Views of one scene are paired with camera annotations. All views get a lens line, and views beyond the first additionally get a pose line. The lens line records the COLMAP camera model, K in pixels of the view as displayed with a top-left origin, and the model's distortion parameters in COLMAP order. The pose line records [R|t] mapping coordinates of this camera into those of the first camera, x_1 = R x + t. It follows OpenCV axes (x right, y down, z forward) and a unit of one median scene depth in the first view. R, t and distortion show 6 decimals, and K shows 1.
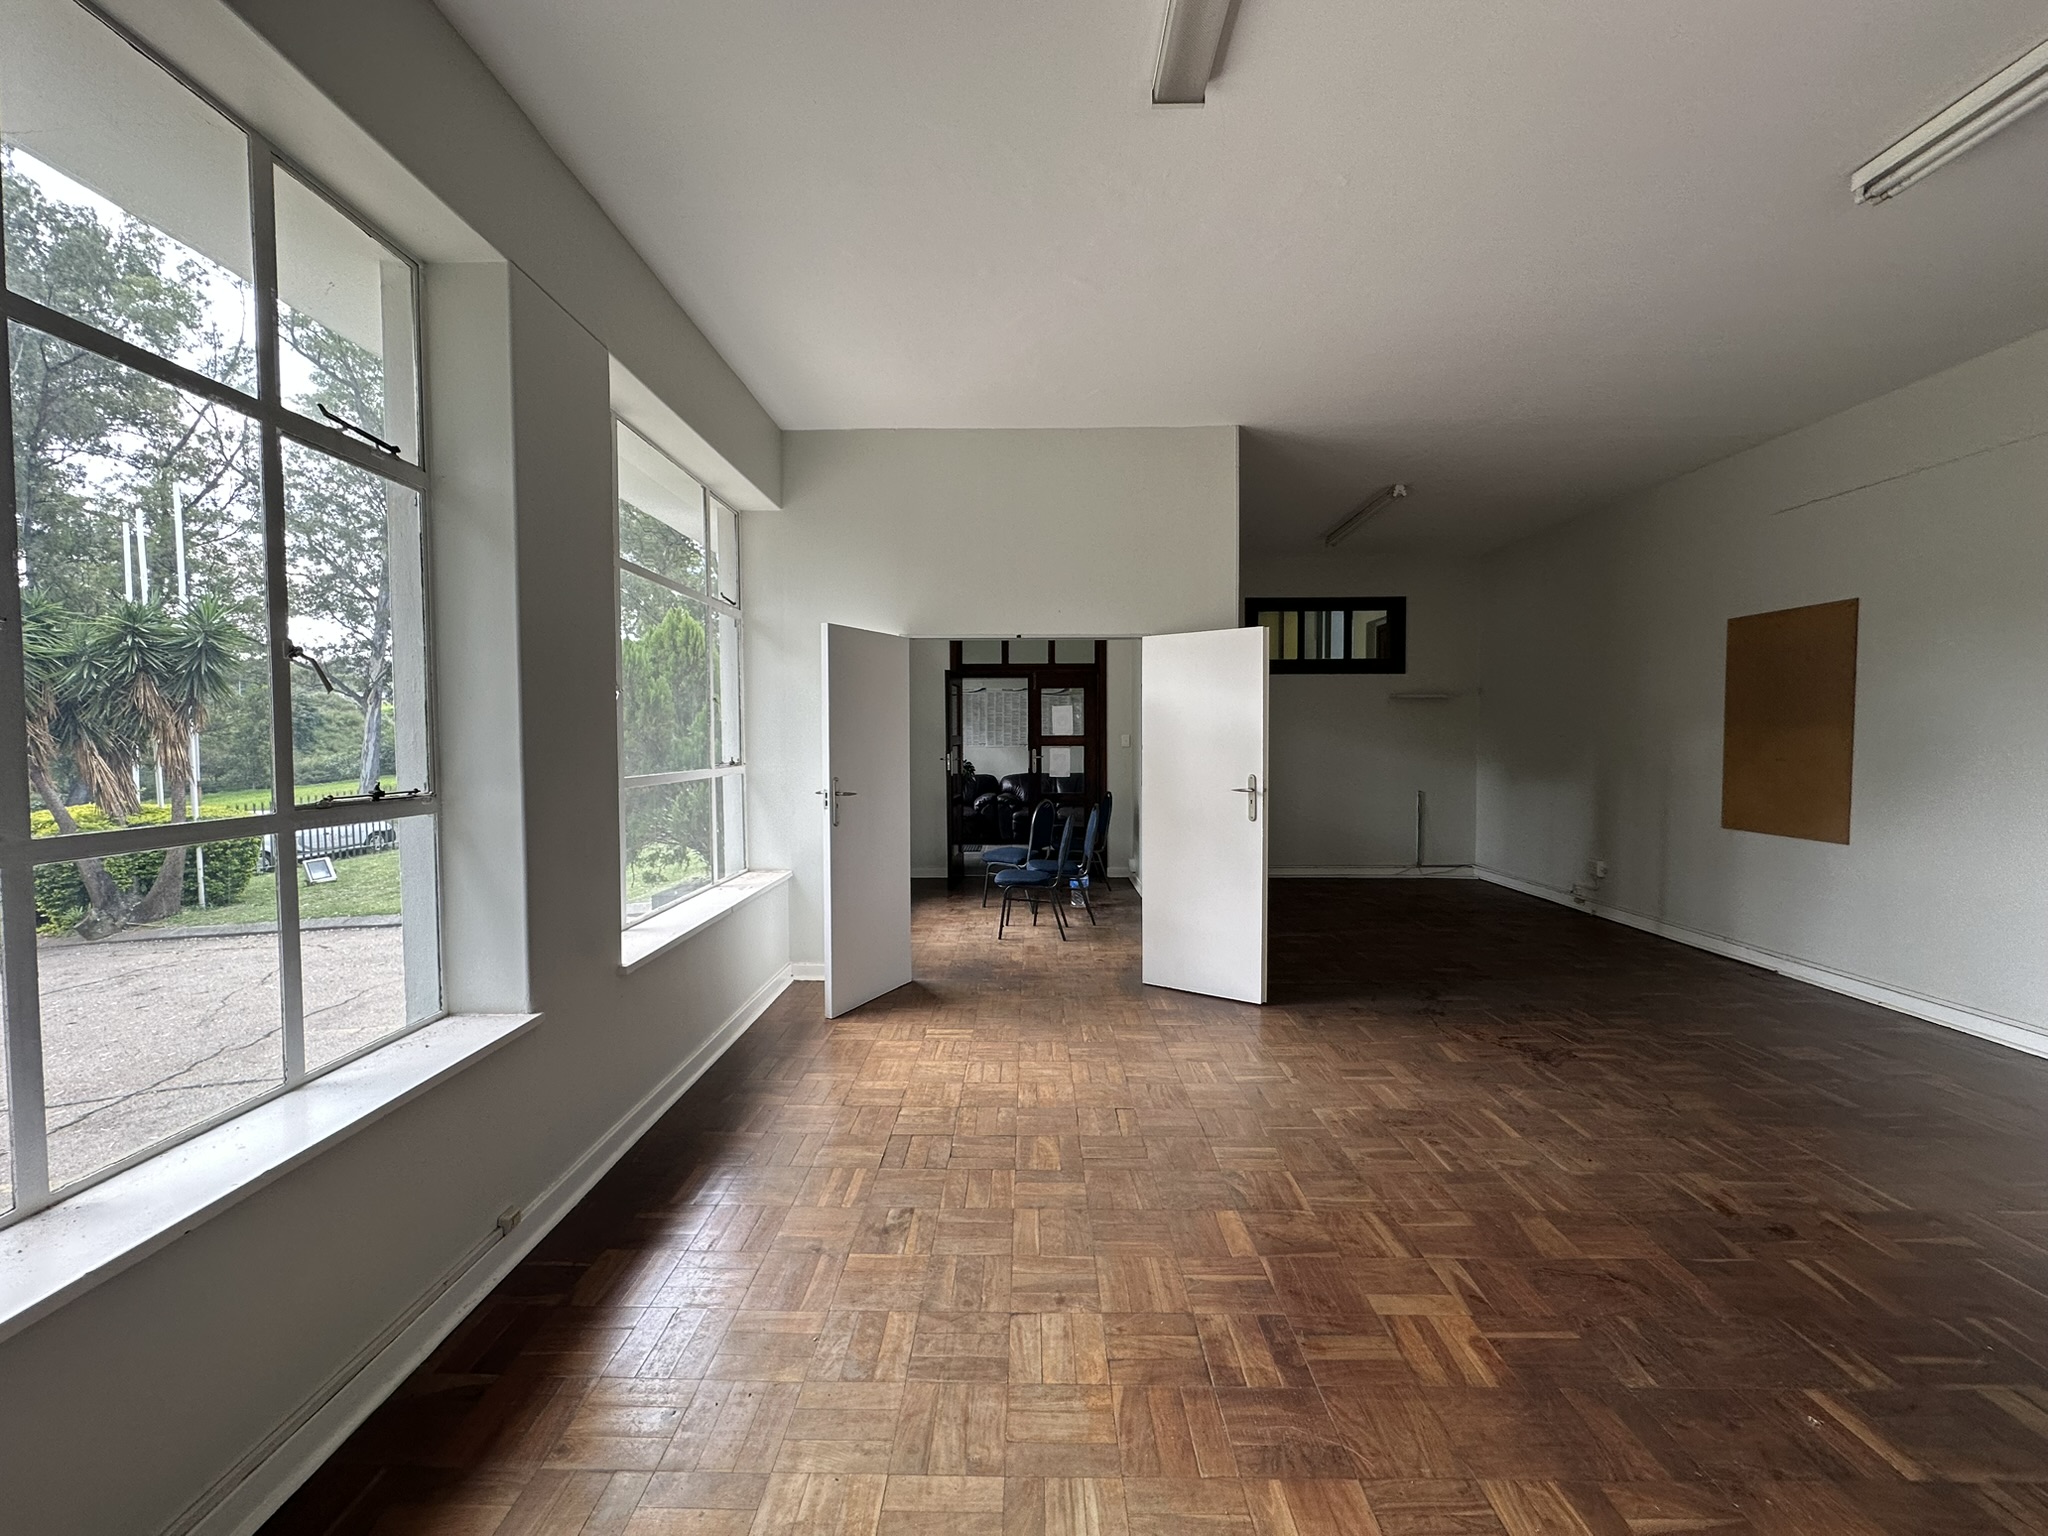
lens RADIAL K [[817.7, 0, 1021.9], [0, 817.7, 769.6], [0, 0, 1]] dist [-0.002216, -0.000185]
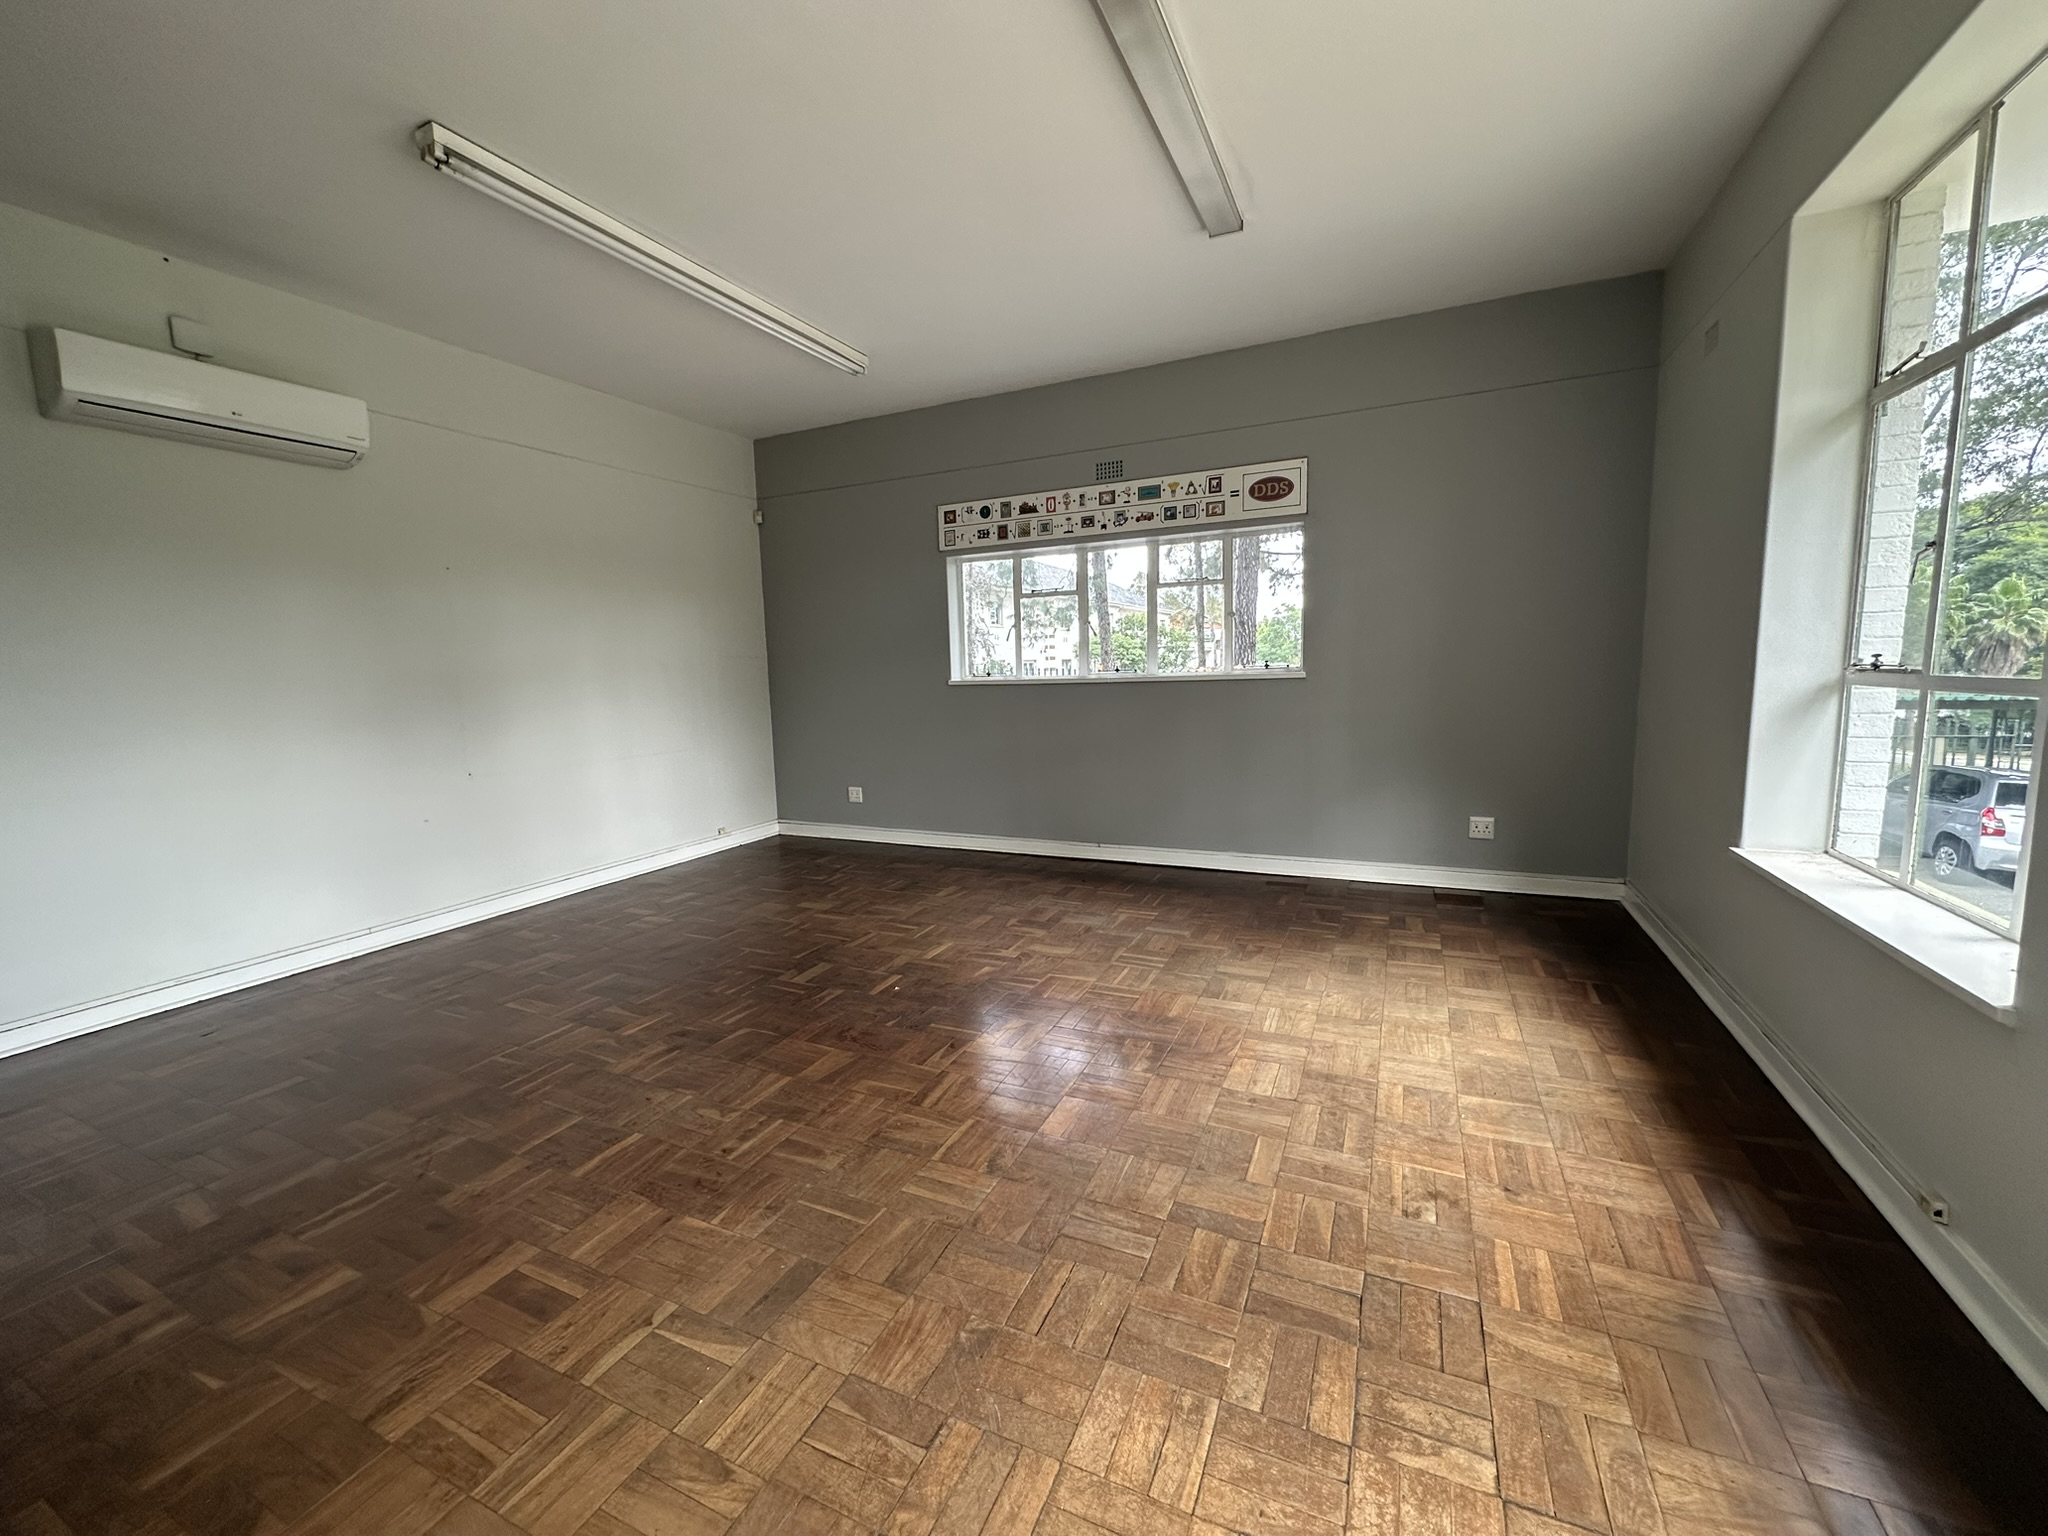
lens RADIAL K [[817.7, 0, 1017.2], [0, 817.7, 762.8], [0, 0, 1]] dist [-0.002216, -0.000185]
pose [[-0.907411, -0.019277, 0.419802, -0.087671], [0.050395, 0.986747, 0.154240, -0.037278], [-0.417211, 0.161115, -0.894414, 1.370808]]
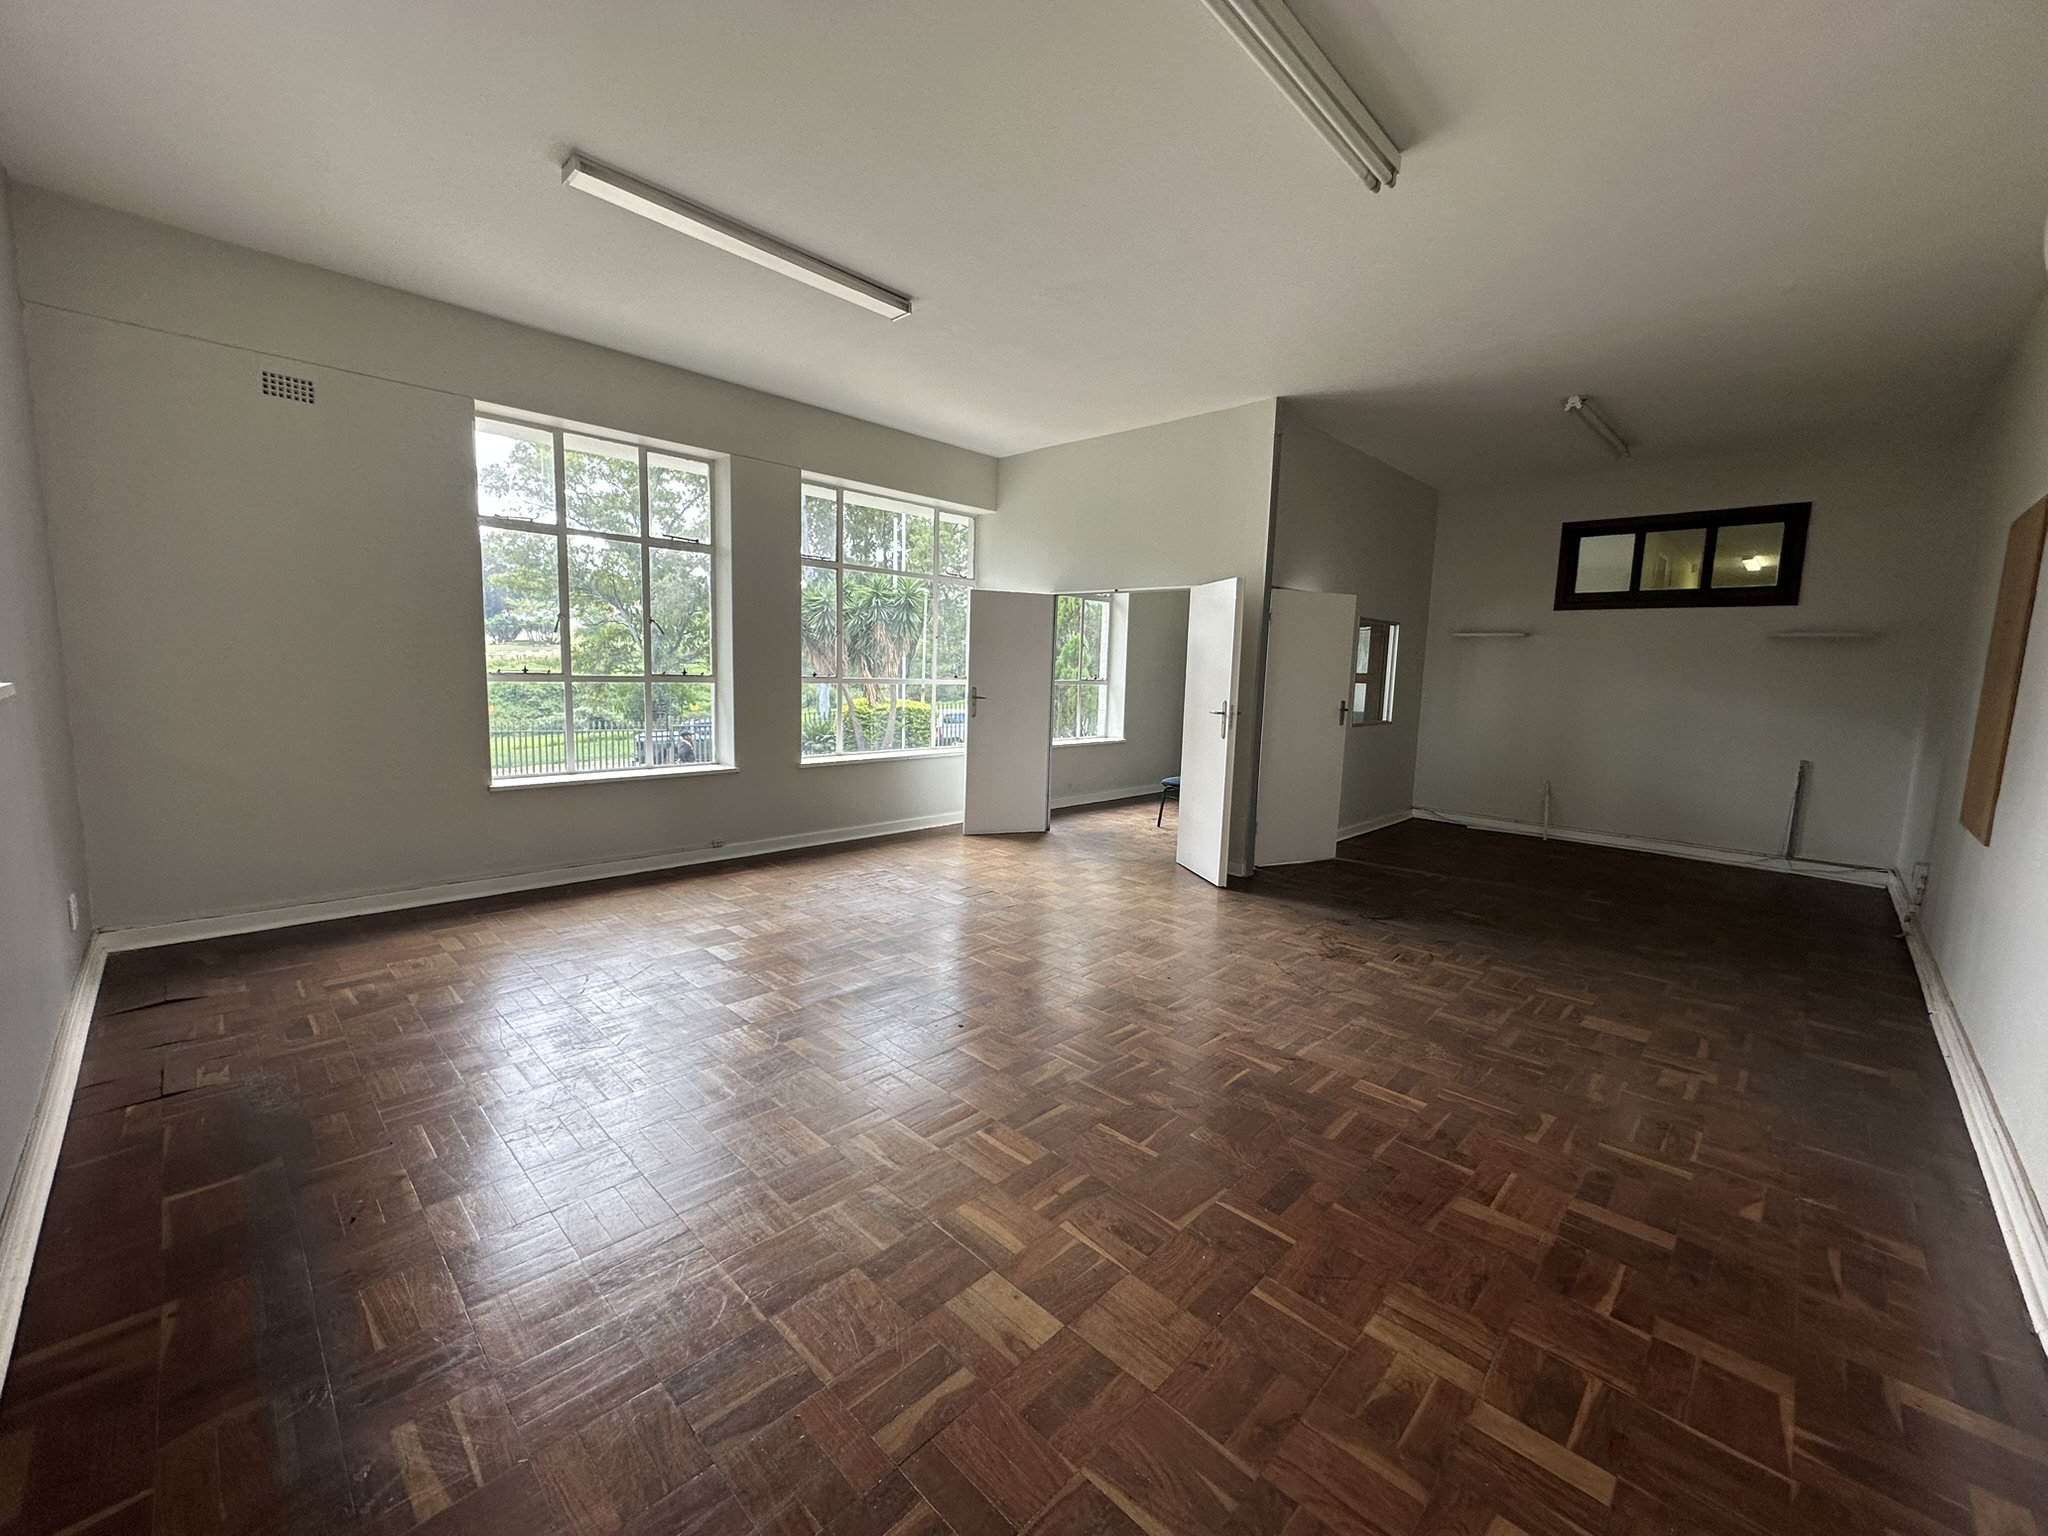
lens RADIAL K [[817.7, 0, 1018.5], [0, 817.7, 766.1], [0, 0, 1]] dist [-0.002216, -0.000185]
pose [[0.723533, 0.109669, -0.681522, 1.190466], [-0.060368, 0.993569, 0.095794, 0.007068], [0.687644, -0.028168, 0.725501, -0.136433]]
